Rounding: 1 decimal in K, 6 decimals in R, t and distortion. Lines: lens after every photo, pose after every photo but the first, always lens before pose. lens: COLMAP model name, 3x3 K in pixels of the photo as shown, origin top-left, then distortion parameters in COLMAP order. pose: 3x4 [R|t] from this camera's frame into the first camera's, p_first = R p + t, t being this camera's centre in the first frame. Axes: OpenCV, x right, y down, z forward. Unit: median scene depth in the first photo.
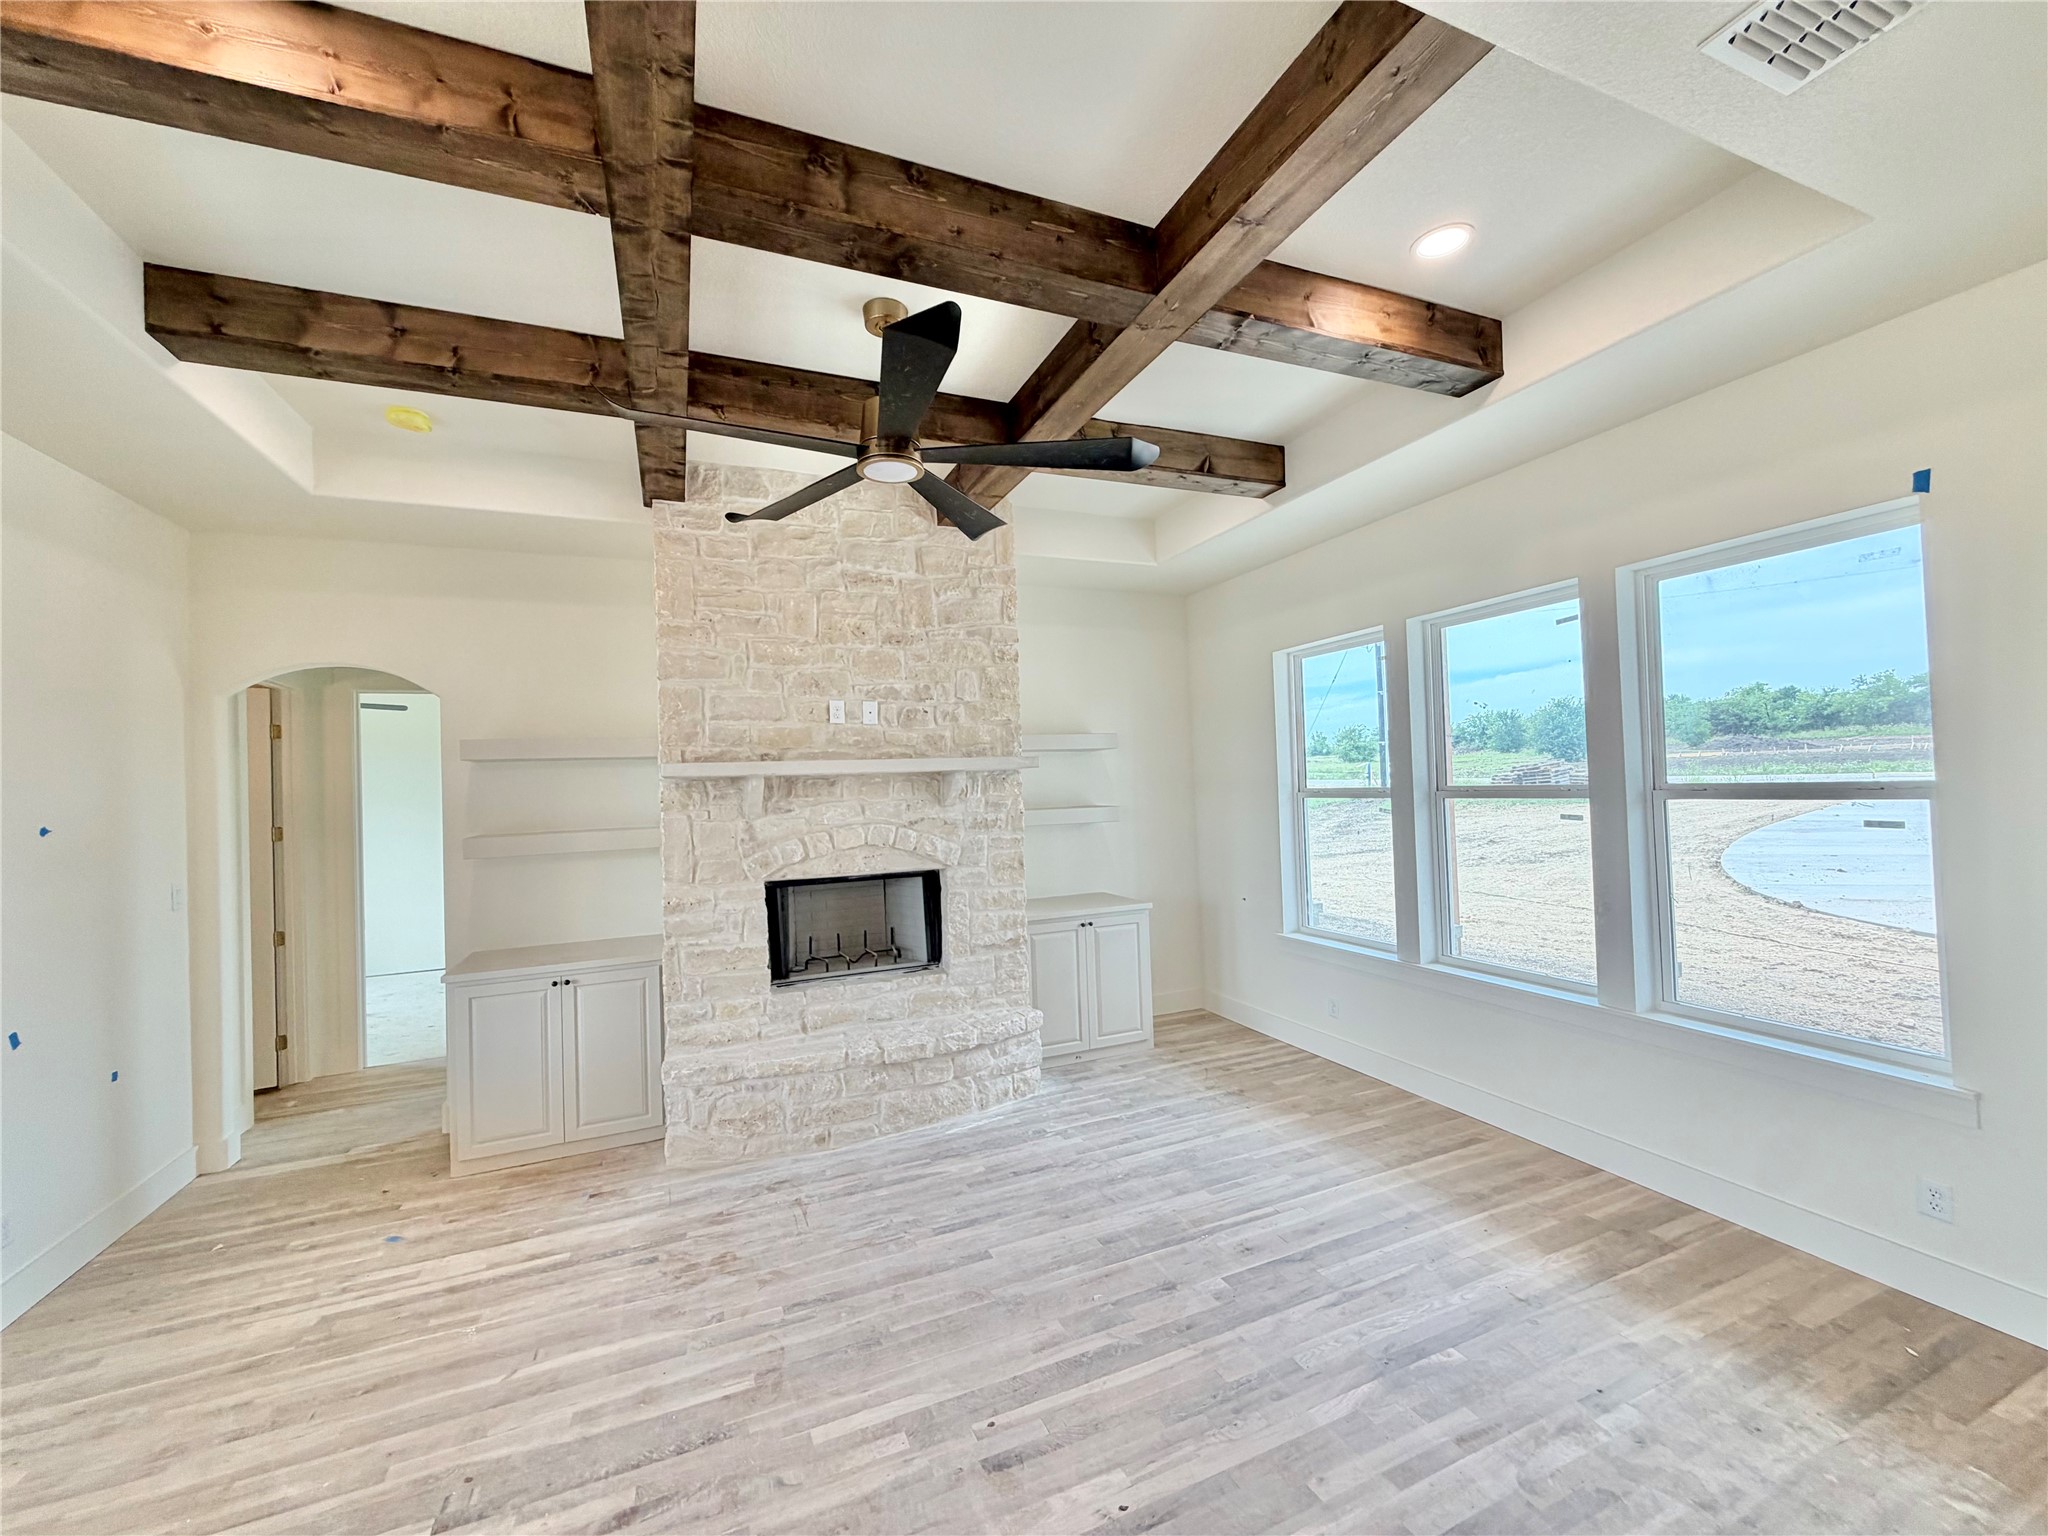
lens RADIAL K [[832.3, 0, 1024.0], [0, 832.3, 768.0], [0, 0, 1]] dist [-0.002392, 0.001210]
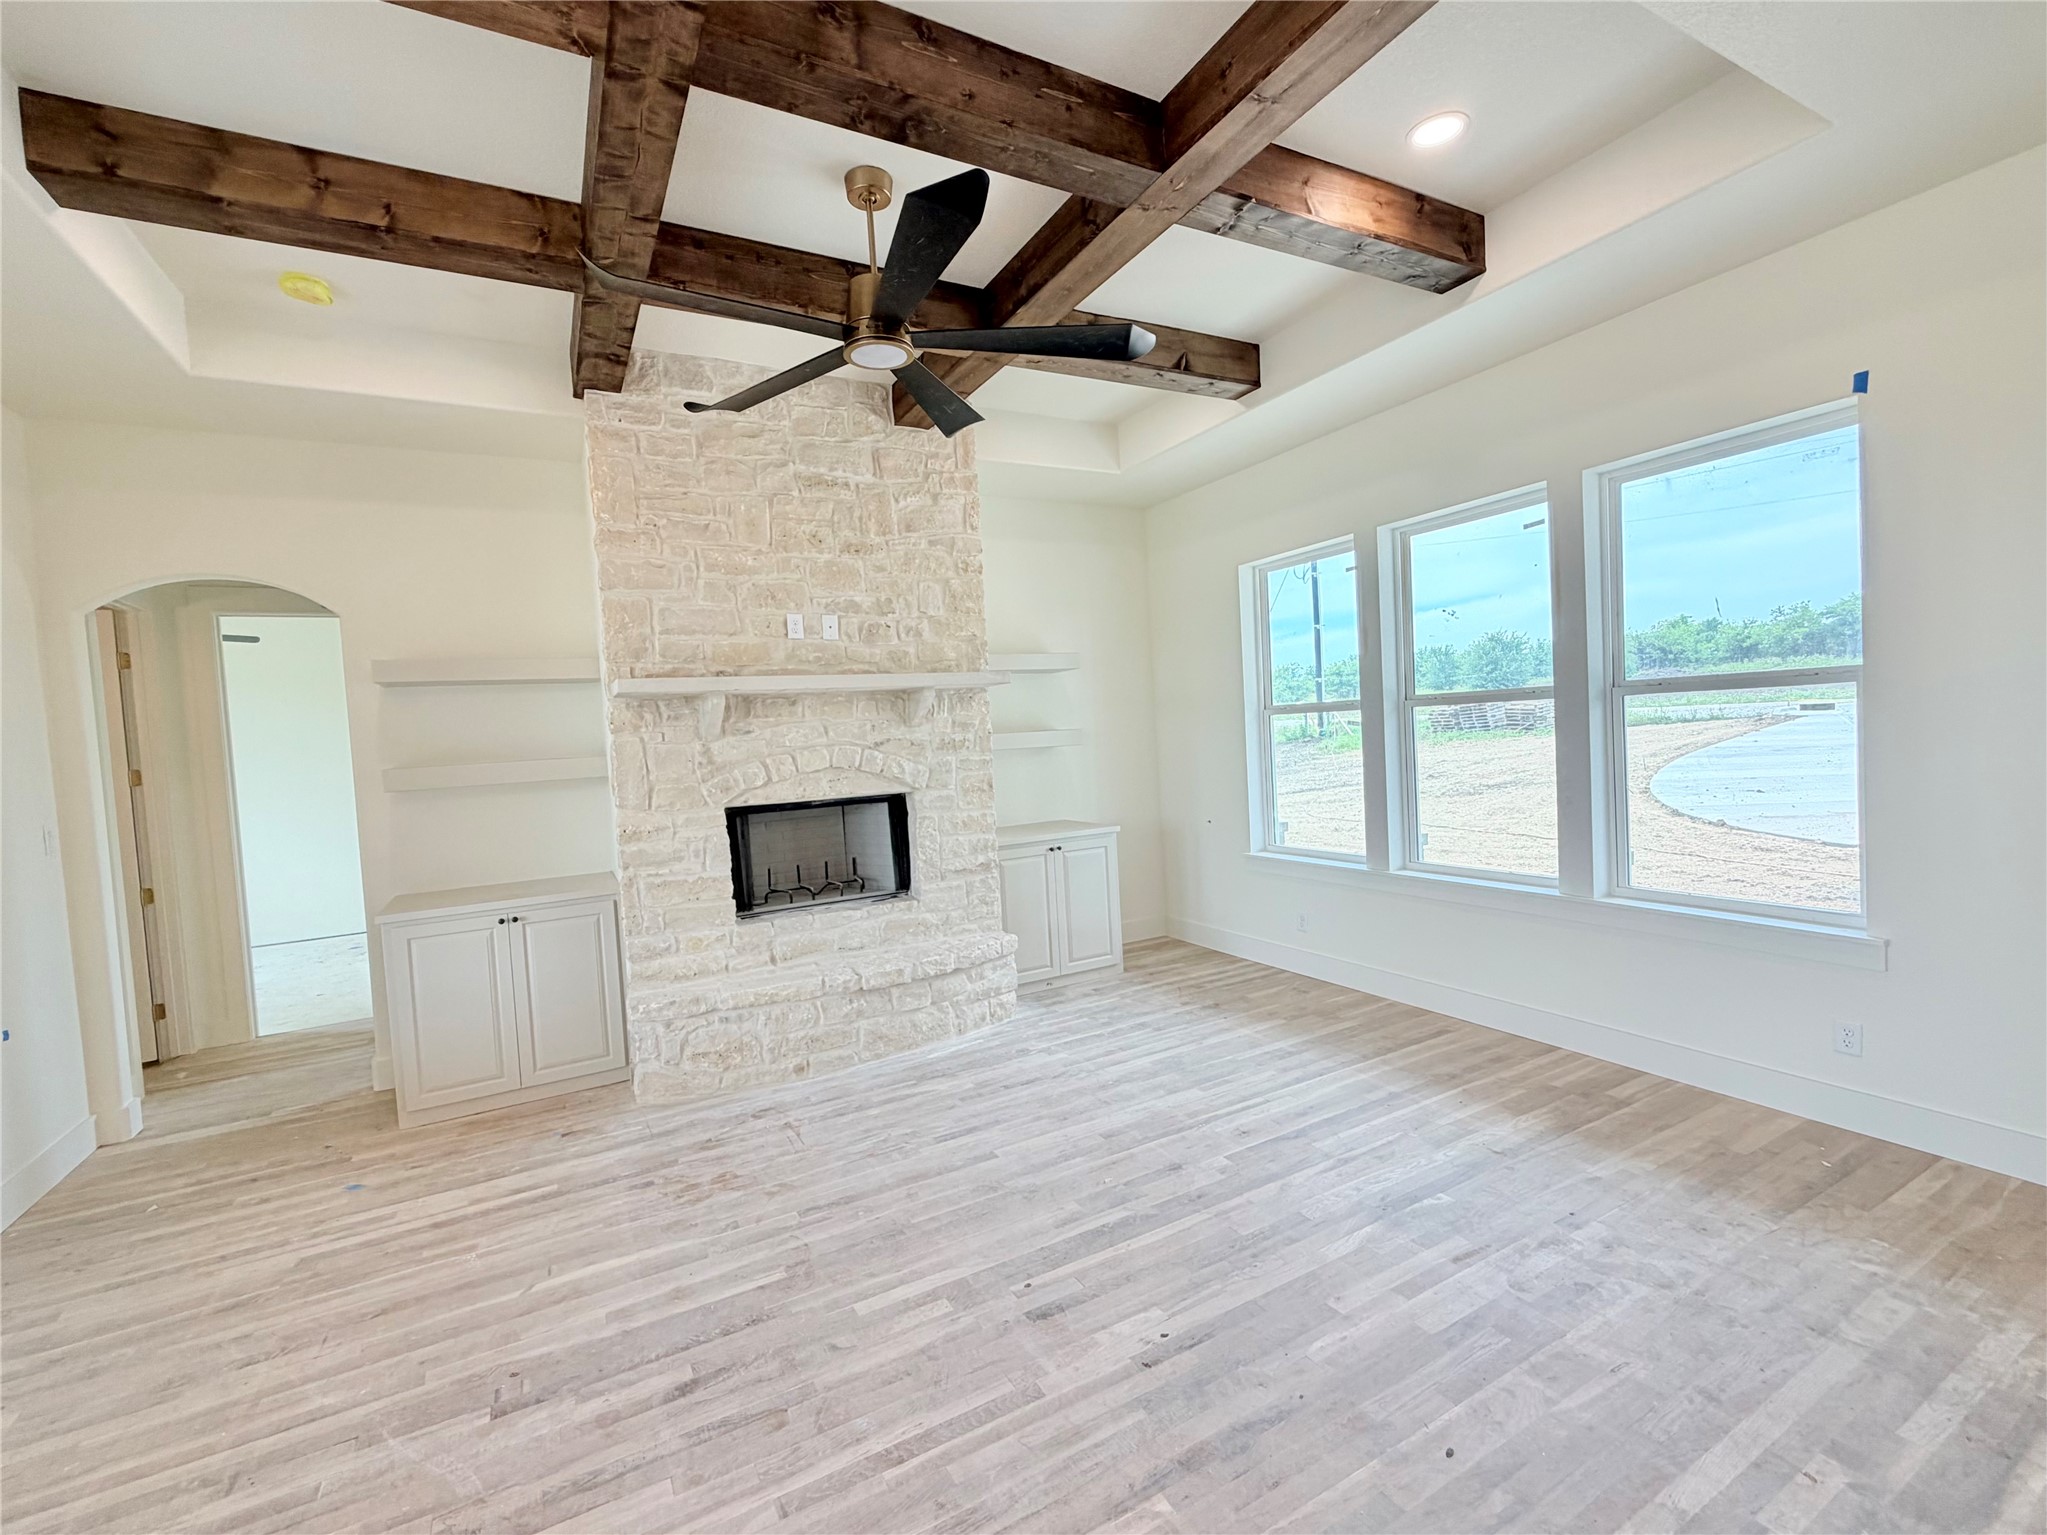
lens RADIAL K [[906.4, 0, 1028.7], [0, 906.4, 769.0], [0, 0, 1]] dist [-0.001452, 0.000789]
pose [[0.994773, -0.024929, 0.099019, -0.098815], [0.018998, 0.997994, 0.060397, 0.052538], [-0.100326, -0.058200, 0.993251, -0.069360]]
